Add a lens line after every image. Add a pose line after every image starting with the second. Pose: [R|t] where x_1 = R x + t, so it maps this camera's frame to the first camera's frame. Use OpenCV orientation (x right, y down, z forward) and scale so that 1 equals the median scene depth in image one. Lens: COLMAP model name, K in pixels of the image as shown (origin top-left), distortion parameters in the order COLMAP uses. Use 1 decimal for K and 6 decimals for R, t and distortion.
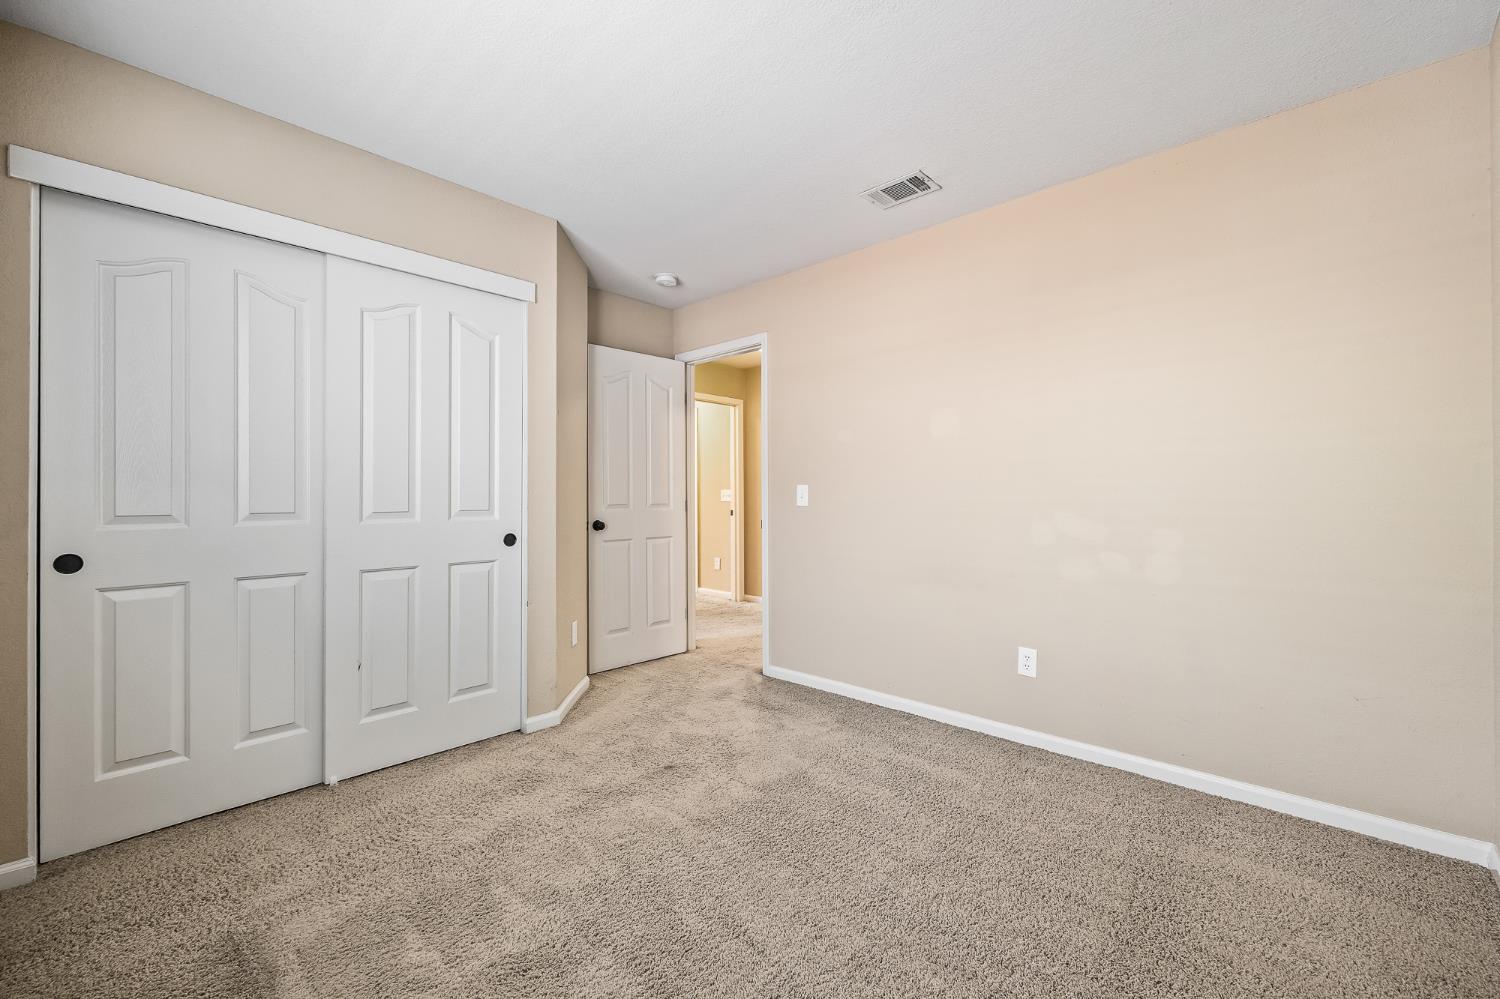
lens RADIAL K [[610.6, 0, 752.3], [0, 610.6, 490.8], [0, 0, 1]] dist [0.001180, 0.000105]
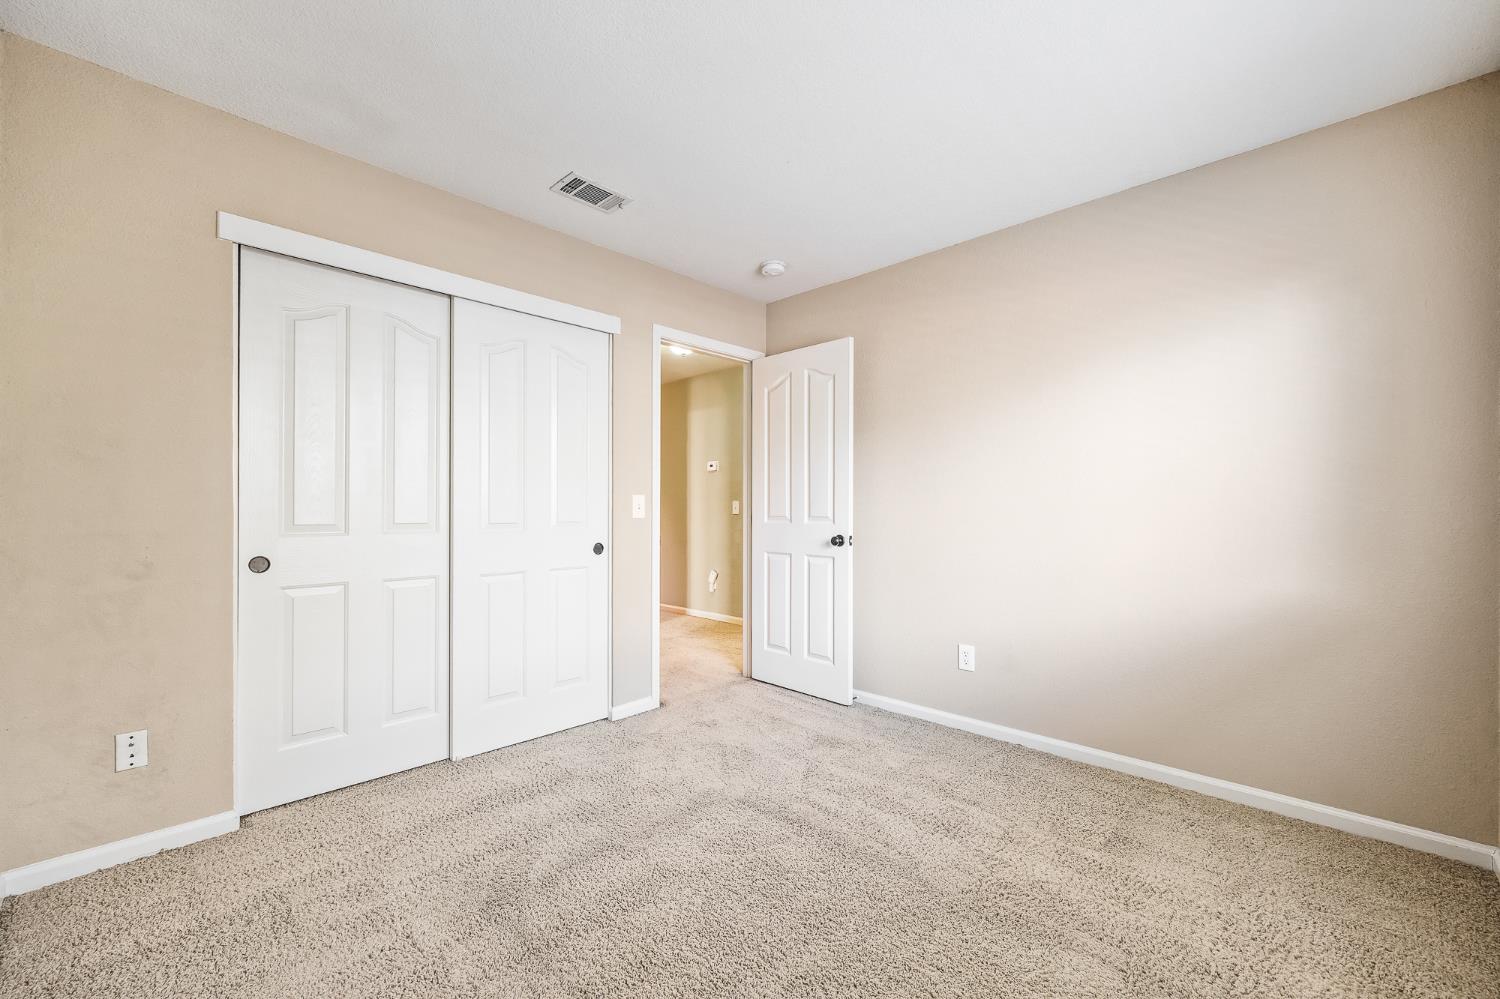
lens RADIAL K [[603.2, 0, 758.5], [0, 603.2, 506.7], [0, 0, 1]] dist [-0.000315, -0.000054]
pose [[0.999987, 0.004989, 0.000825, -0.116392], [-0.004991, 0.999983, 0.002909, -0.001066], [-0.000811, -0.002913, 0.999995, -0.117574]]
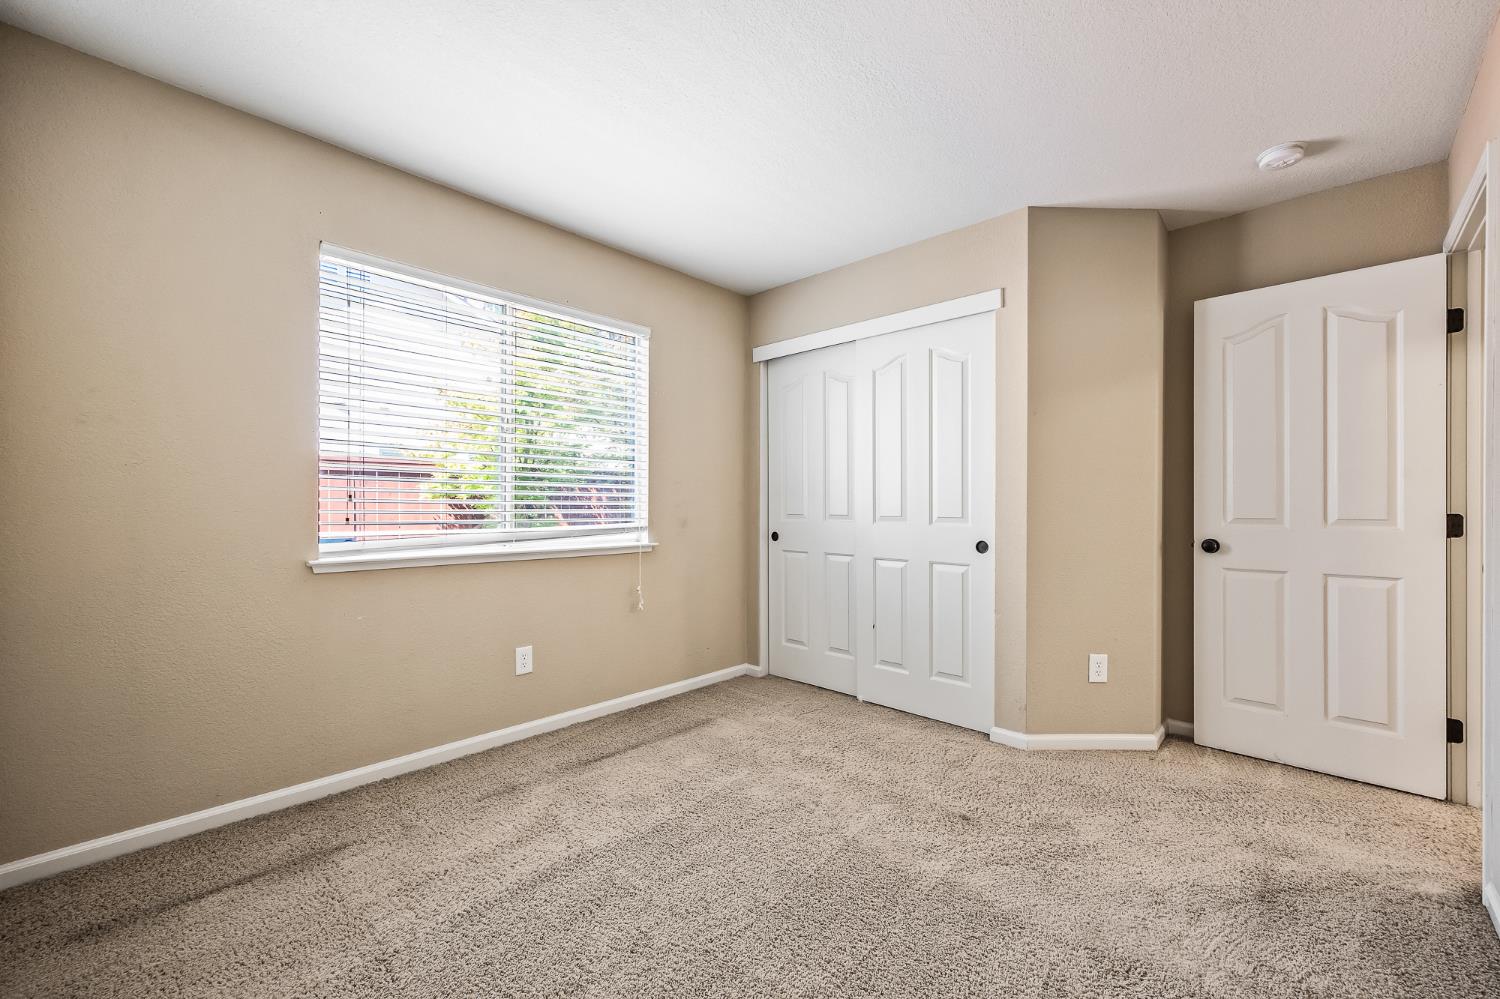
lens RADIAL K [[603.2, 0, 758.5], [0, 603.2, 506.7], [0, 0, 1]] dist [-0.000315, -0.000054]
pose [[0.007368, 0.003555, -0.999967, 0.690294], [0.003244, 0.999988, 0.003579, 0.007693], [0.999968, -0.003270, 0.007357, 0.679052]]
